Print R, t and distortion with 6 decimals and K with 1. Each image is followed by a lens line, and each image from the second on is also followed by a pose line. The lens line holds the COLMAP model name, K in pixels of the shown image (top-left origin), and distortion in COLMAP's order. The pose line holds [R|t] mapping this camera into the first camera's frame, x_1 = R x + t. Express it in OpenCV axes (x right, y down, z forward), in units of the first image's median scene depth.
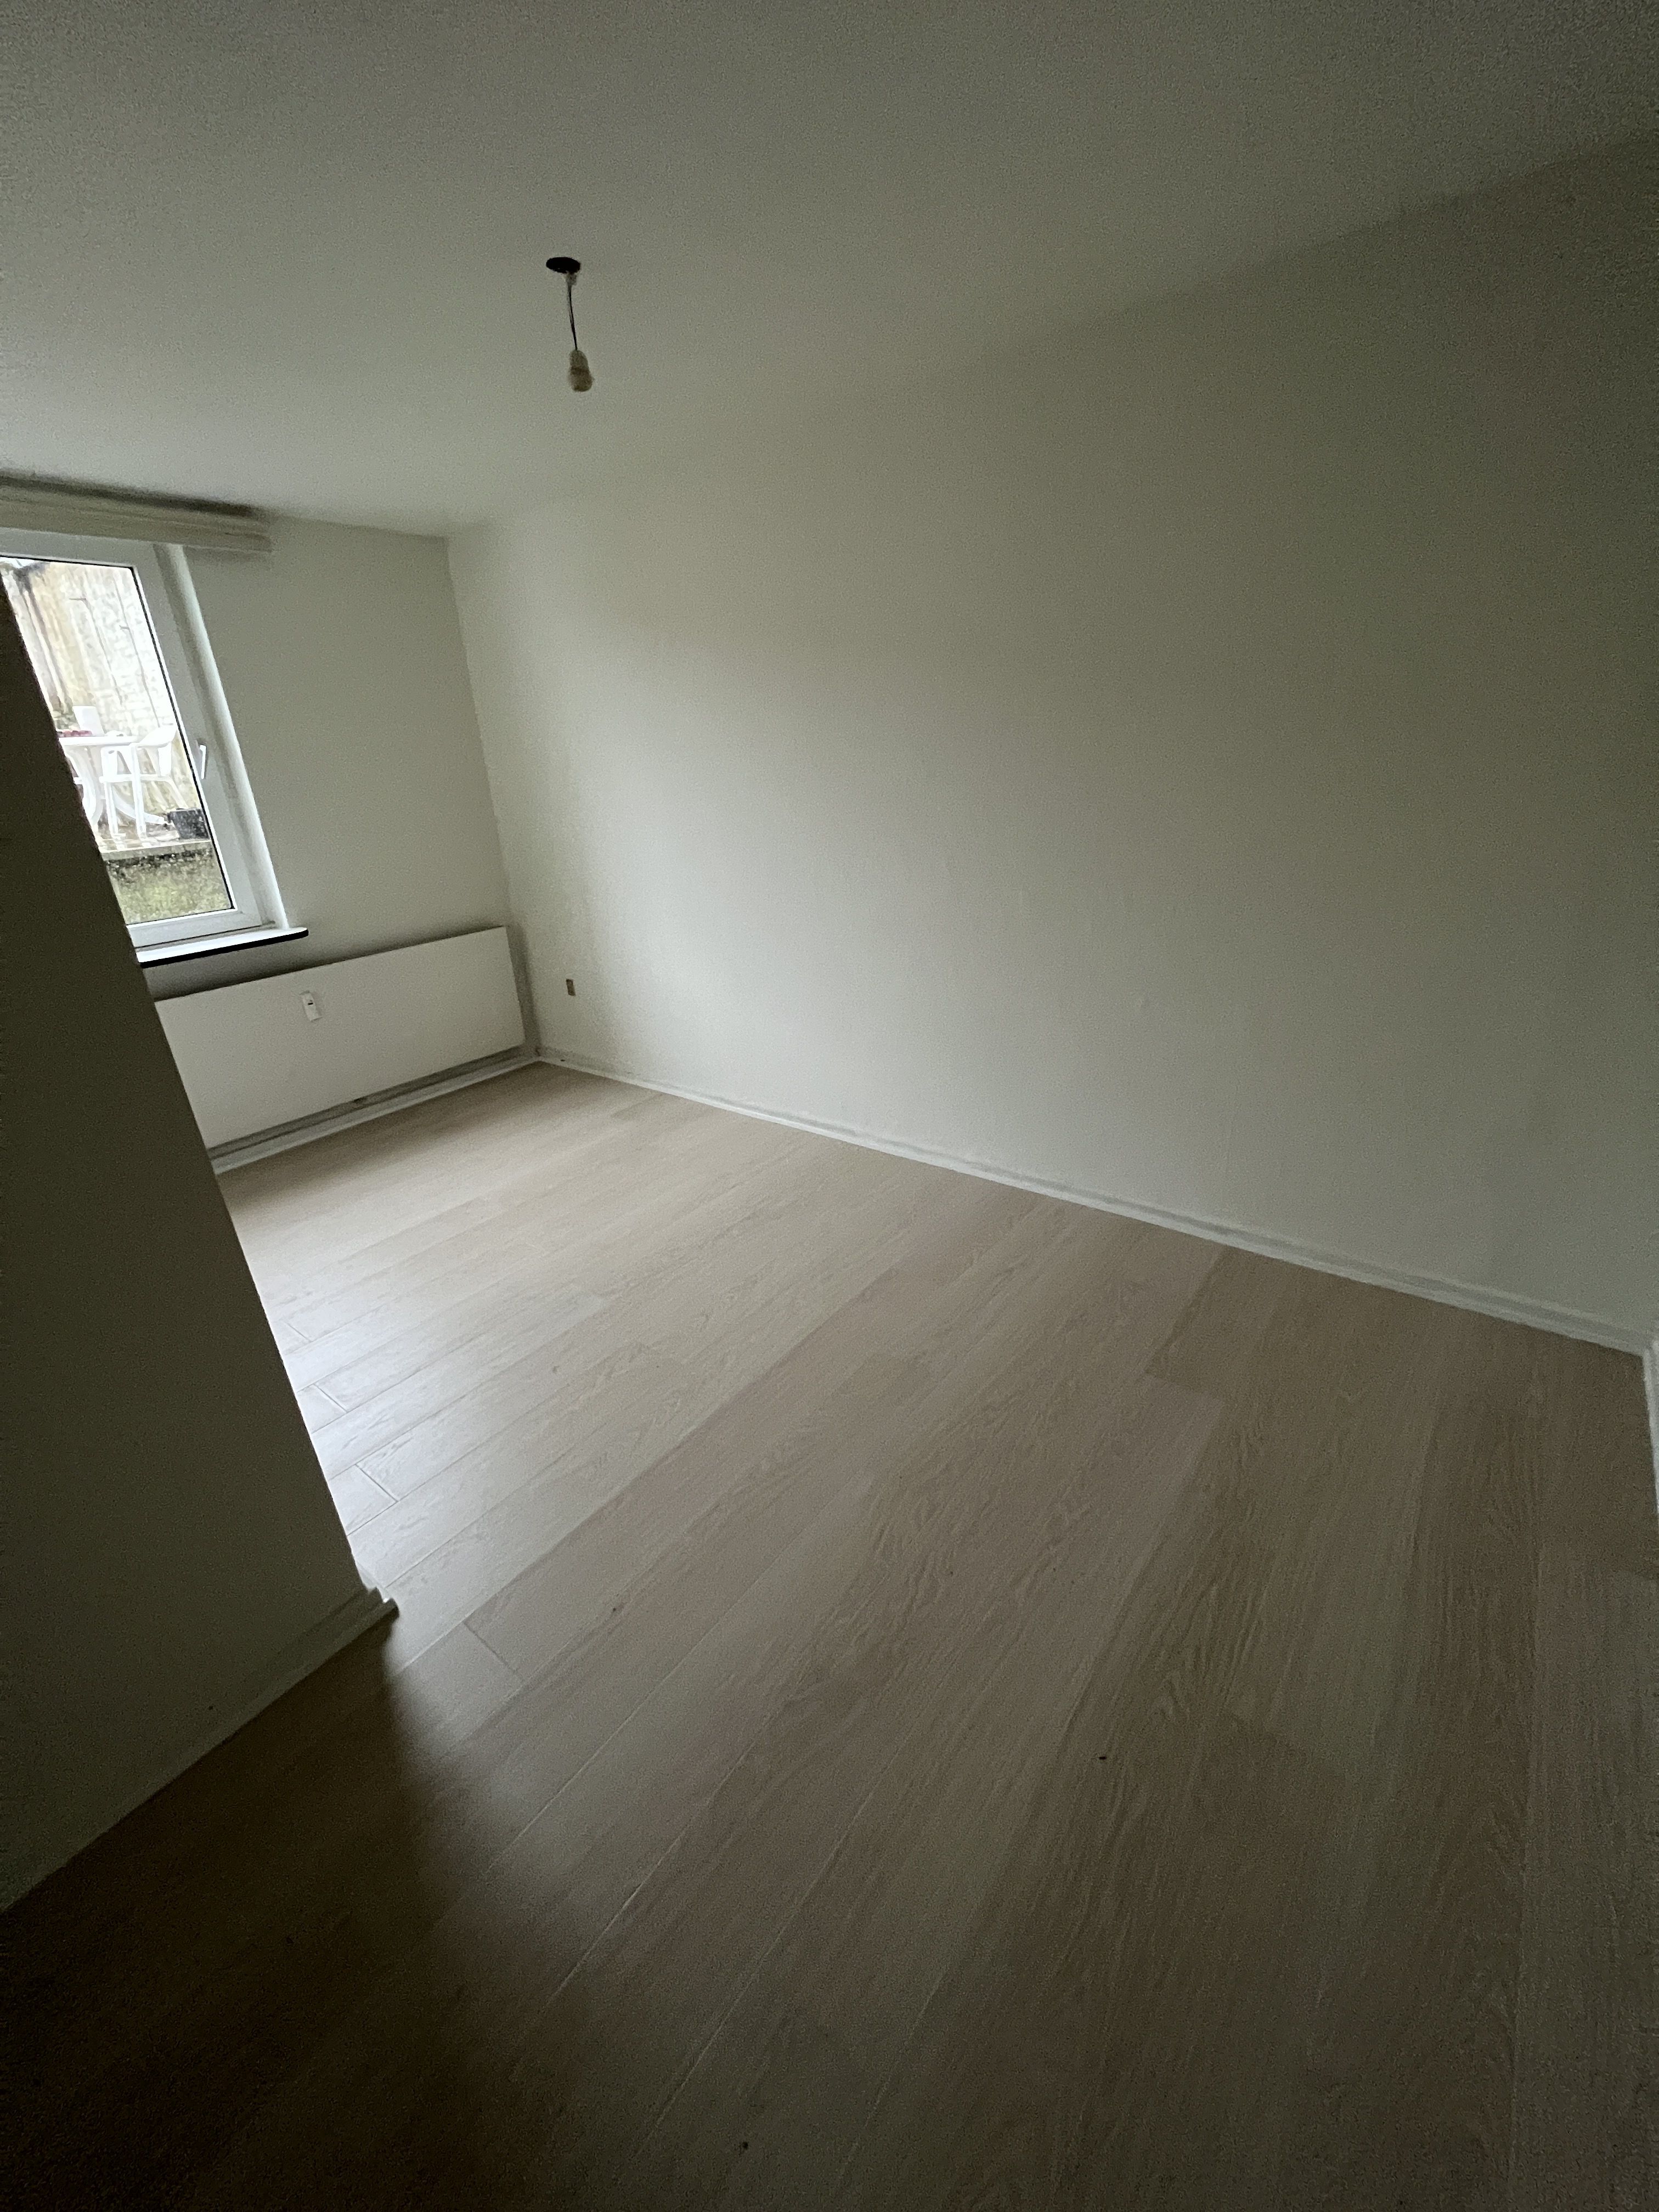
lens RADIAL K [[877.6, 0, 832.3], [0, 877.6, 1095.2], [0, 0, 1]] dist [0.000286, 0.000006]
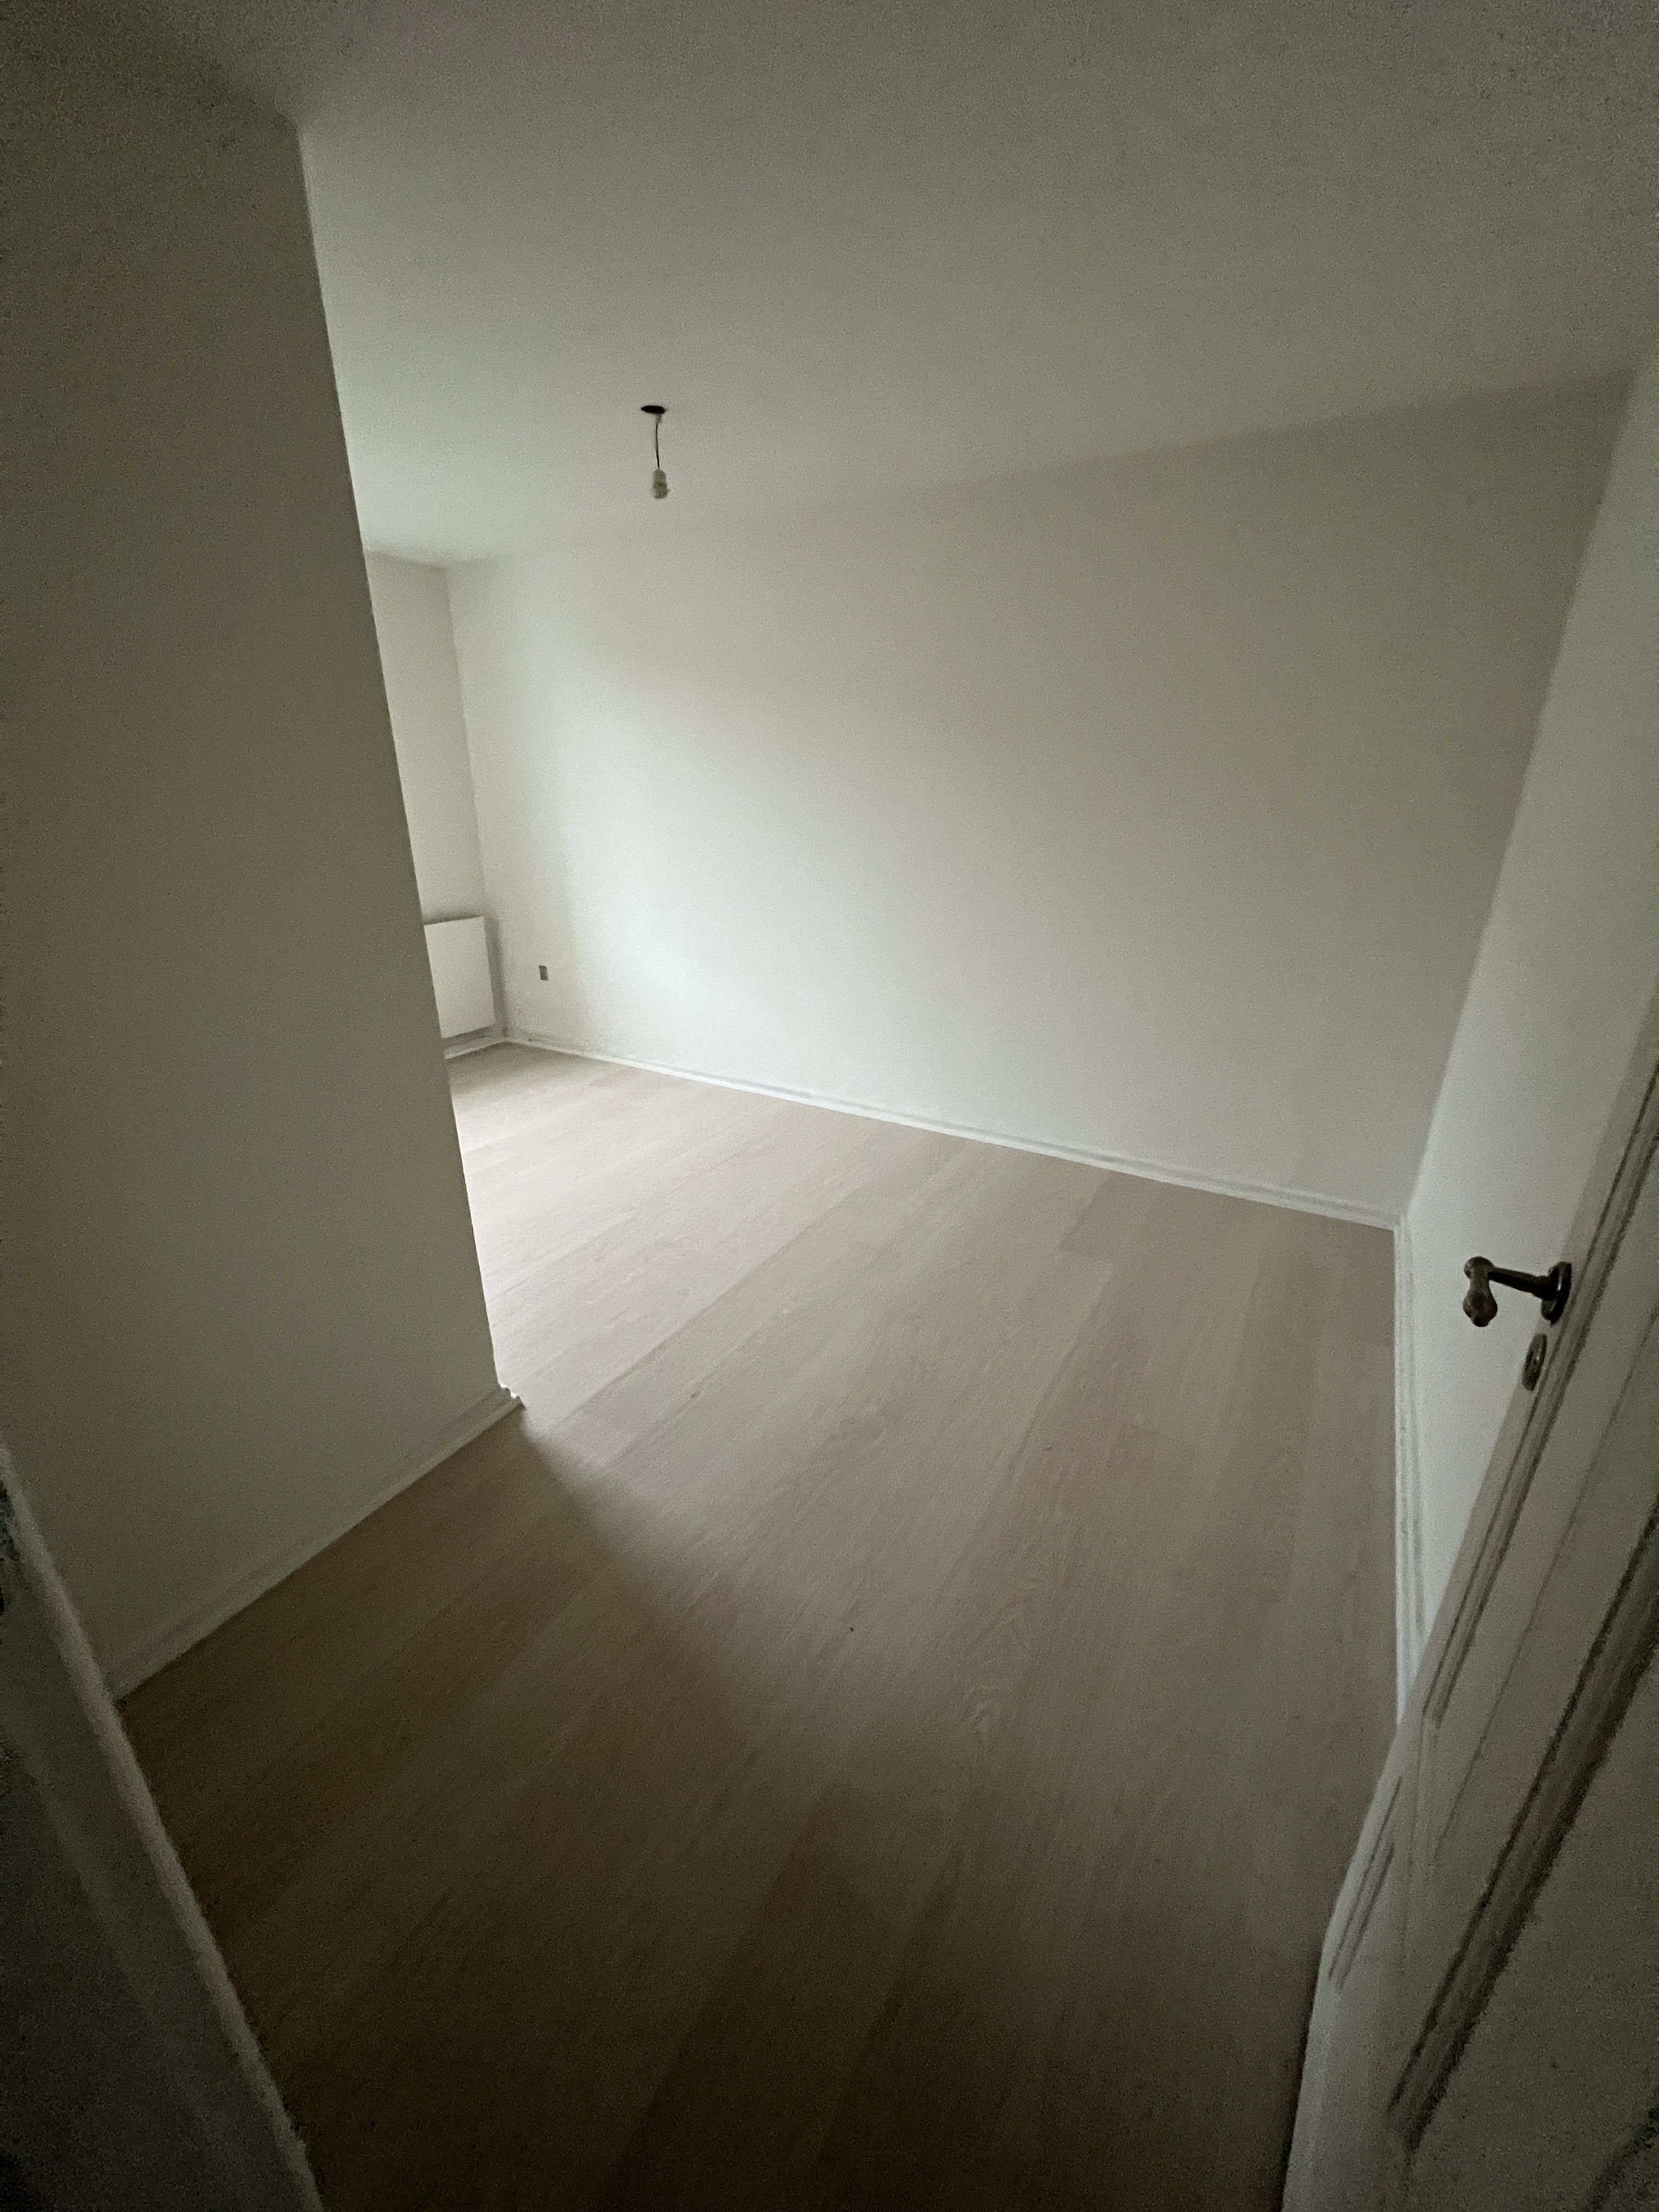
lens RADIAL K [[877.6, 0, 832.3], [0, 877.6, 1095.2], [0, 0, 1]] dist [0.000286, 0.000006]
pose [[0.990807, 0.010163, 0.134902, -0.140661], [-0.006337, 0.999566, -0.028760, 0.102068], [-0.135136, 0.027641, 0.990441, -0.238803]]
